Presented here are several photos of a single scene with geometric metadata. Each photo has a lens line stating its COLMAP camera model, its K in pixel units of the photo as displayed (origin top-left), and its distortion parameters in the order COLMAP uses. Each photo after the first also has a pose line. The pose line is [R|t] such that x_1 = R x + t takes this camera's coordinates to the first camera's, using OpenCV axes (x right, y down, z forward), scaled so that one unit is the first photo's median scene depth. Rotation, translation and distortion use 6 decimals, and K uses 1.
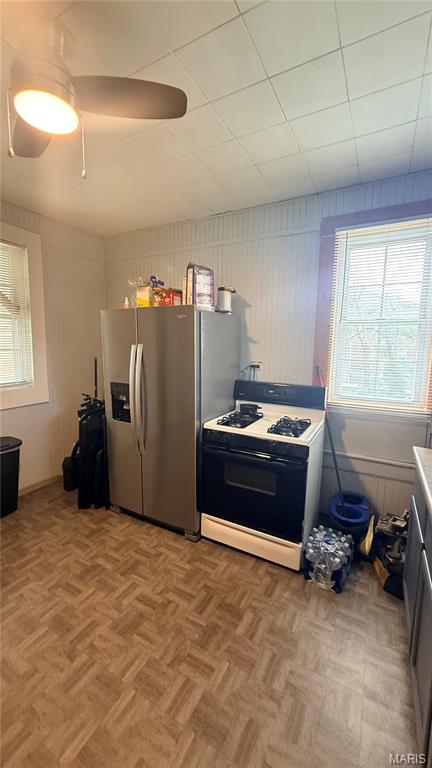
lens RADIAL K [[305.5, 0, 215.9], [0, 305.5, 382.5], [0, 0, 1]] dist [-0.000332, -0.000122]
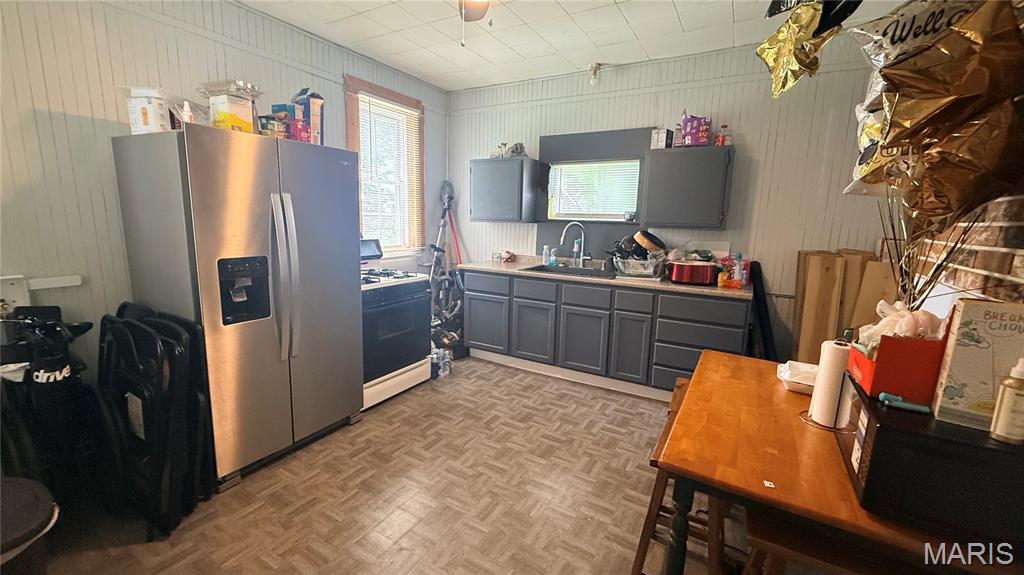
lens RADIAL K [[407.3, 0, 510.1], [0, 407.3, 287.4], [0, 0, 1]] dist [-0.000332, -0.000122]
pose [[0.029388, -0.189993, 0.981345, -1.297237], [0.101617, 0.977251, 0.186157, -0.041907], [-0.994389, 0.094250, 0.048026, 0.528790]]
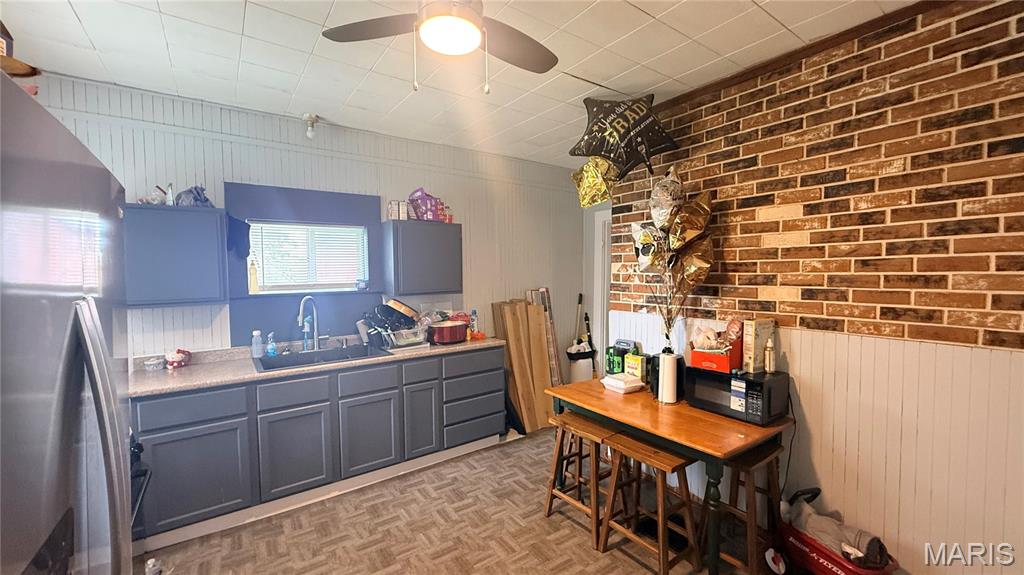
lens RADIAL K [[407.3, 0, 508.0], [0, 407.3, 287.8], [0, 0, 1]] dist [-0.000332, -0.000122]
pose [[-0.897369, -0.024693, 0.440590, -0.753820], [0.052245, 0.985465, 0.161642, -0.182763], [-0.438177, 0.168072, -0.883036, 1.252226]]
